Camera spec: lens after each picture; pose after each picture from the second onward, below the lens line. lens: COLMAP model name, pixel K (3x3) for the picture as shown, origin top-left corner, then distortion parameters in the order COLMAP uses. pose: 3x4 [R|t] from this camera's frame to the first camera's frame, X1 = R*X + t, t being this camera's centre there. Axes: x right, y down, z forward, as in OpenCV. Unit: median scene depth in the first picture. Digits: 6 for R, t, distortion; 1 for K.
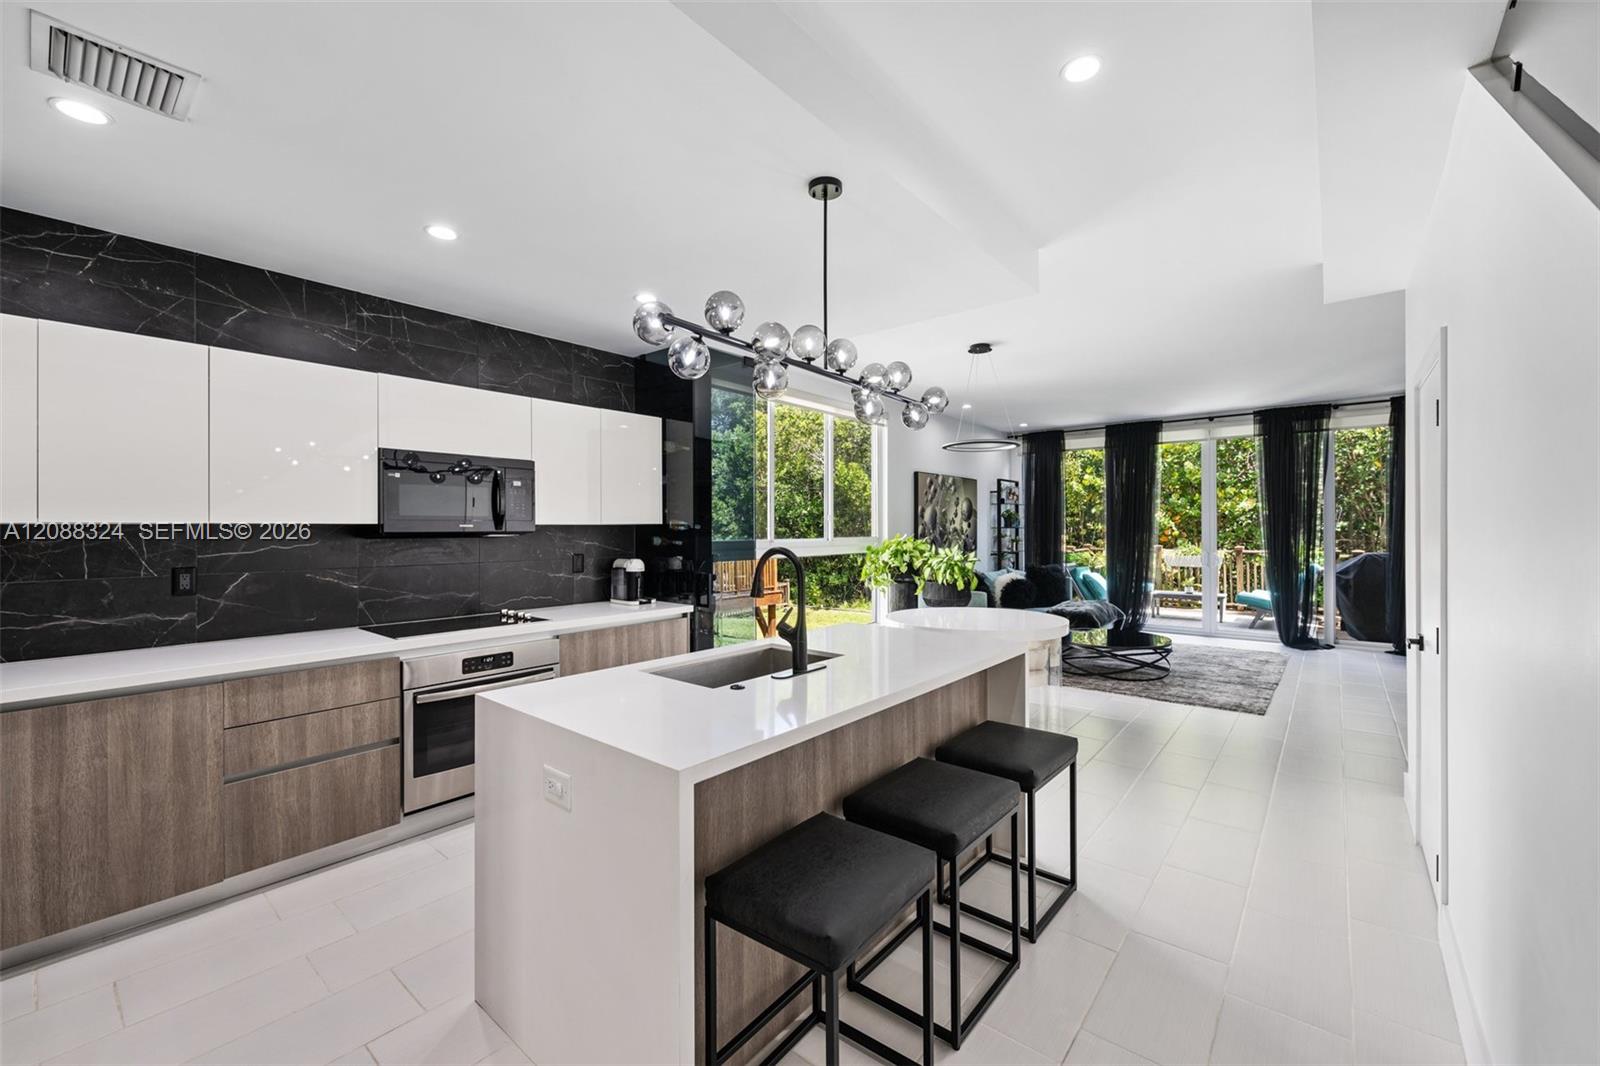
lens RADIAL K [[649.6, 0, 798.3], [0, 649.6, 527.9], [0, 0, 1]] dist [0.001030, -0.000129]
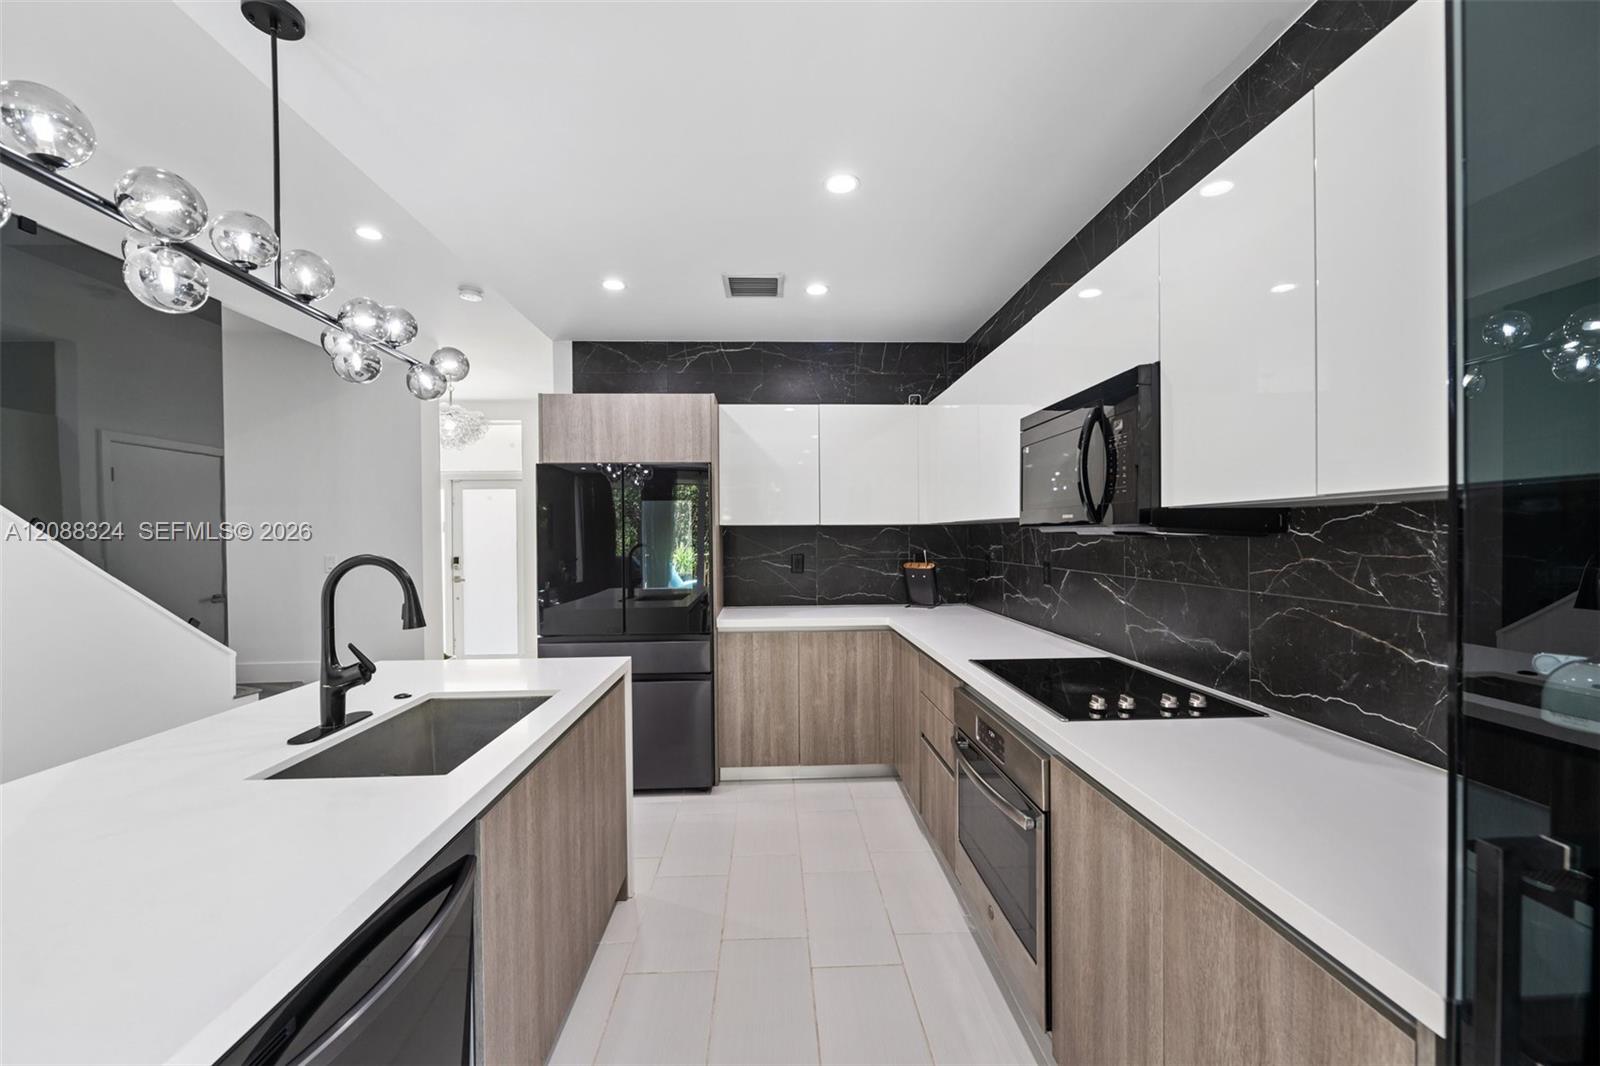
lens RADIAL K [[646.9, 0, 795.9], [0, 646.9, 540.4], [0, 0, 1]] dist [-0.000456, -0.000582]
pose [[-0.743223, 0.019994, -0.668745, 0.052516], [0.016515, 0.999797, 0.011538, 0.006021], [0.668840, -0.002469, -0.743402, 0.994258]]
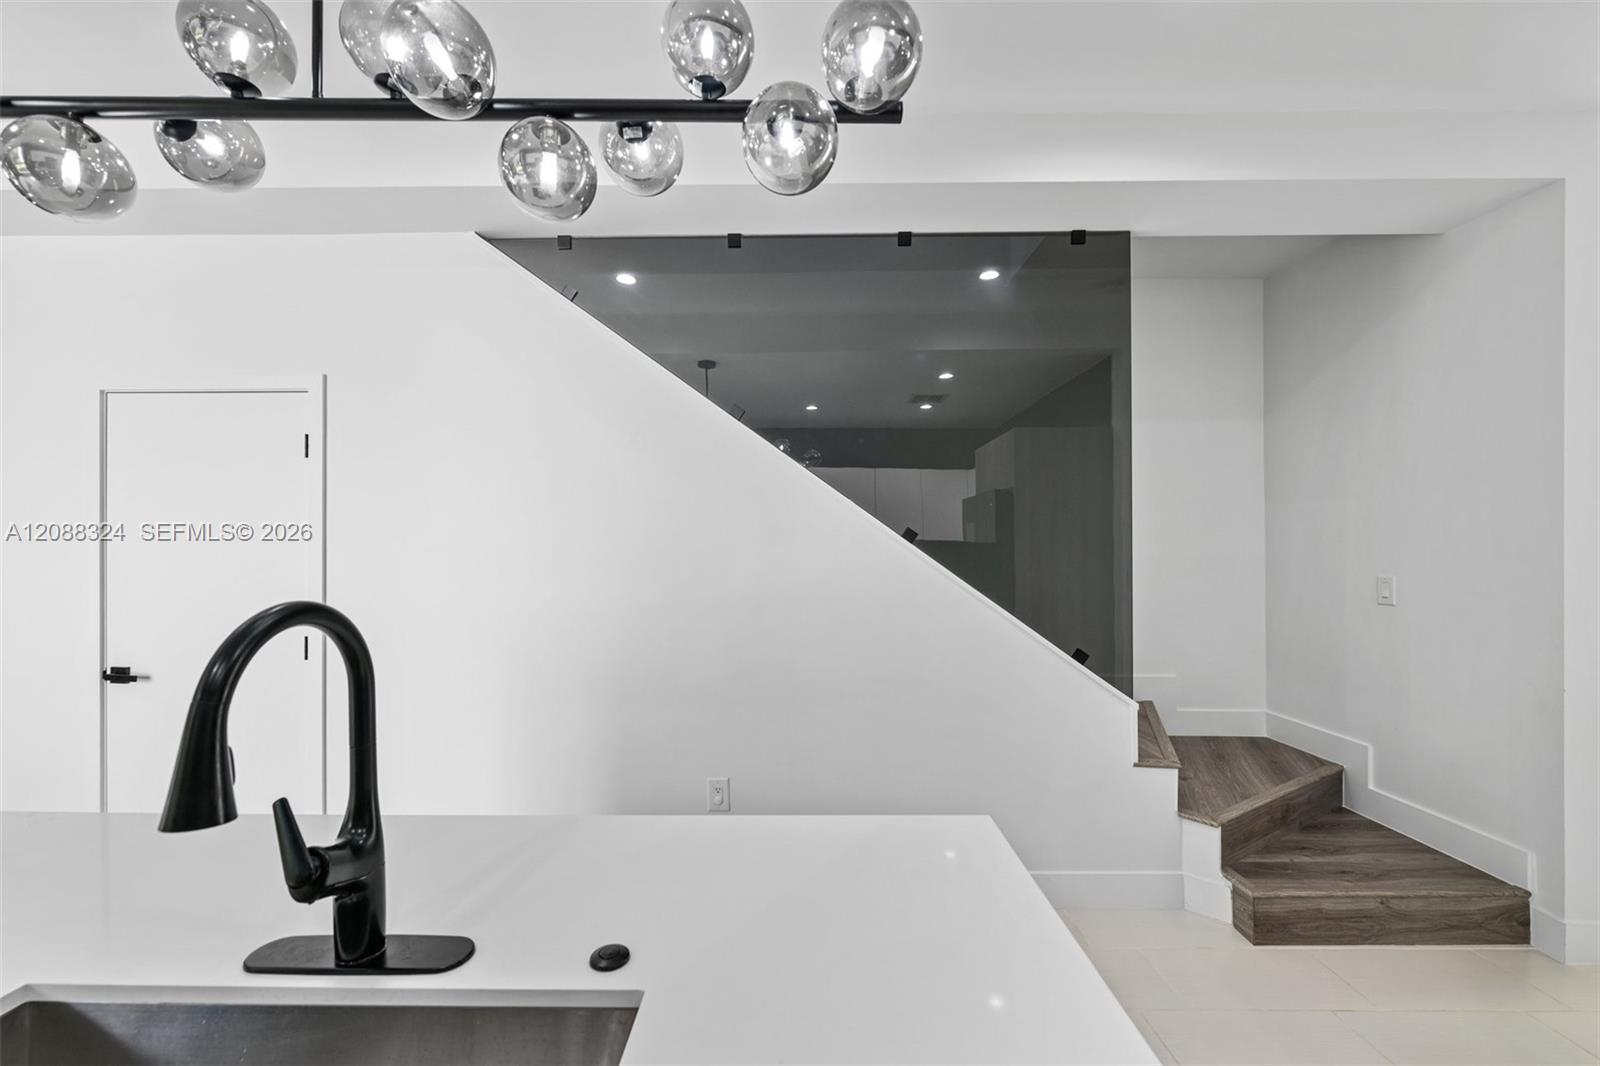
lens RADIAL K [[644.2, 0, 796.7], [0, 644.2, 553.7], [0, 0, 1]] dist [-0.000022, -0.003963]
pose [[-0.631284, 0.000376, 0.775551, -0.210881], [0.006151, 0.999971, 0.004522, 0.003910], [-0.775527, 0.007625, -0.631268, 0.546513]]
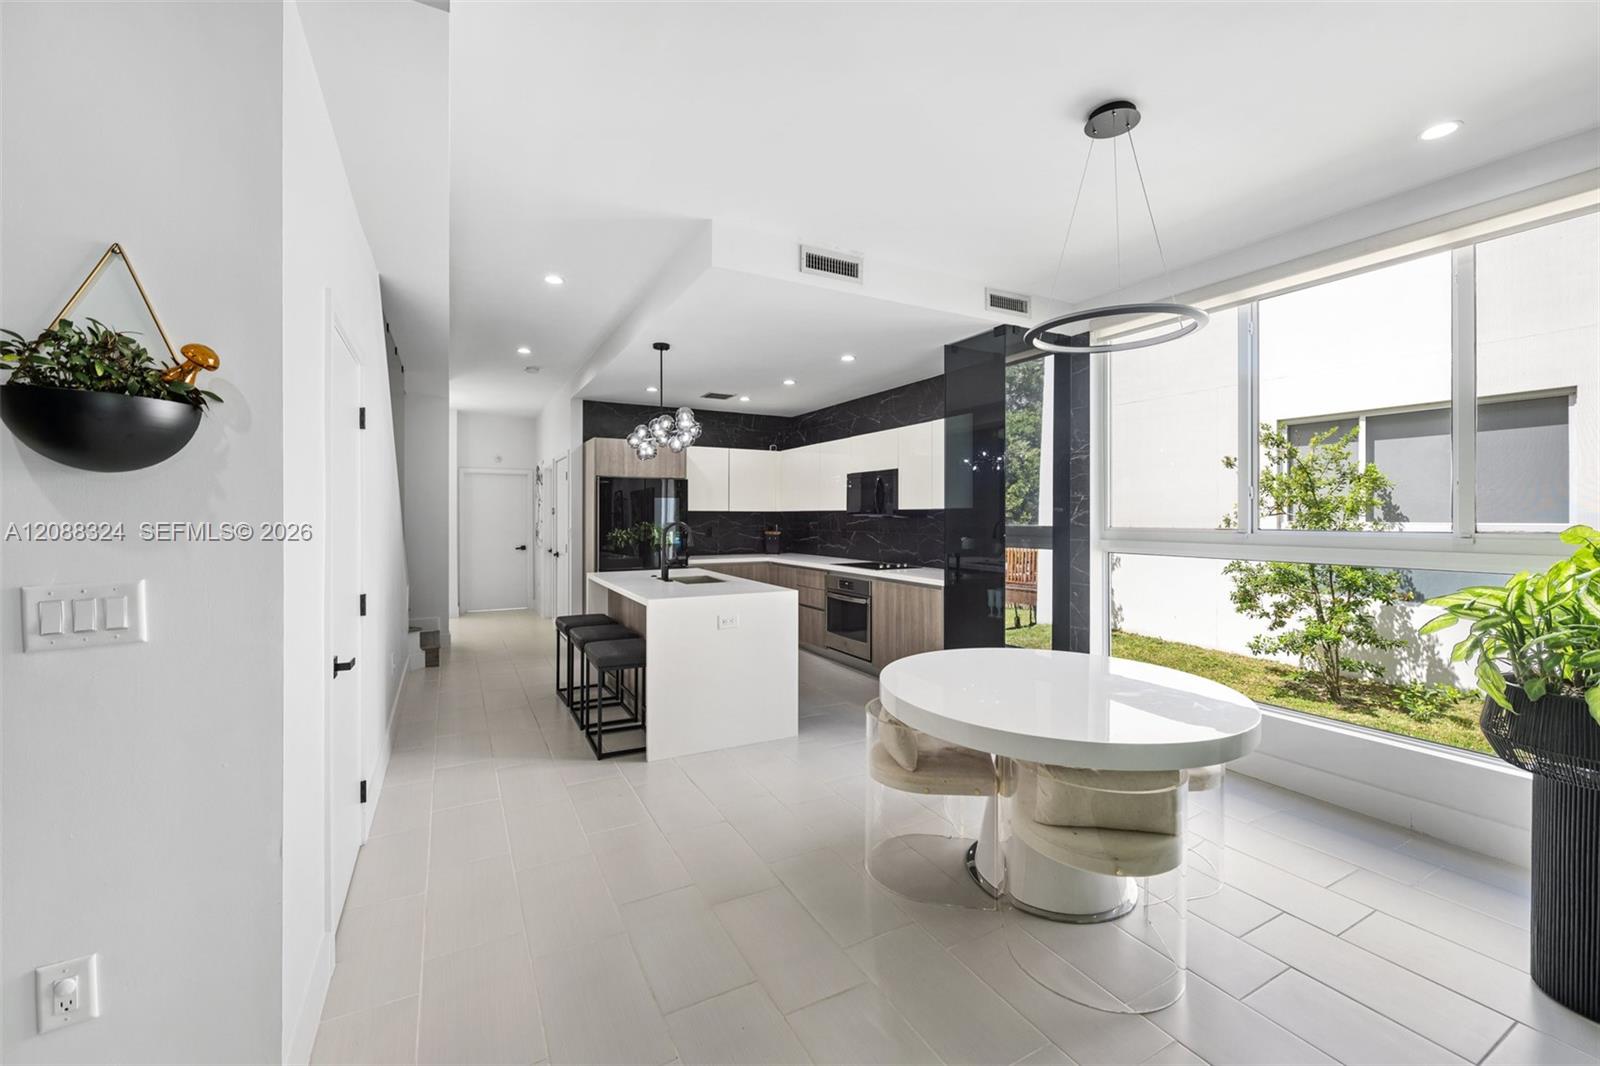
lens RADIAL K [[637.0, 0, 800.0], [0, 637.0, 533.0], [0, 0, 1]] dist [-0.000003, -0.000015]
pose [[-0.371659, 0.029648, -0.927896, 0.935102], [0.004626, 0.999537, 0.030084, 0.002868], [0.928358, 0.006889, -0.371624, 1.157118]]
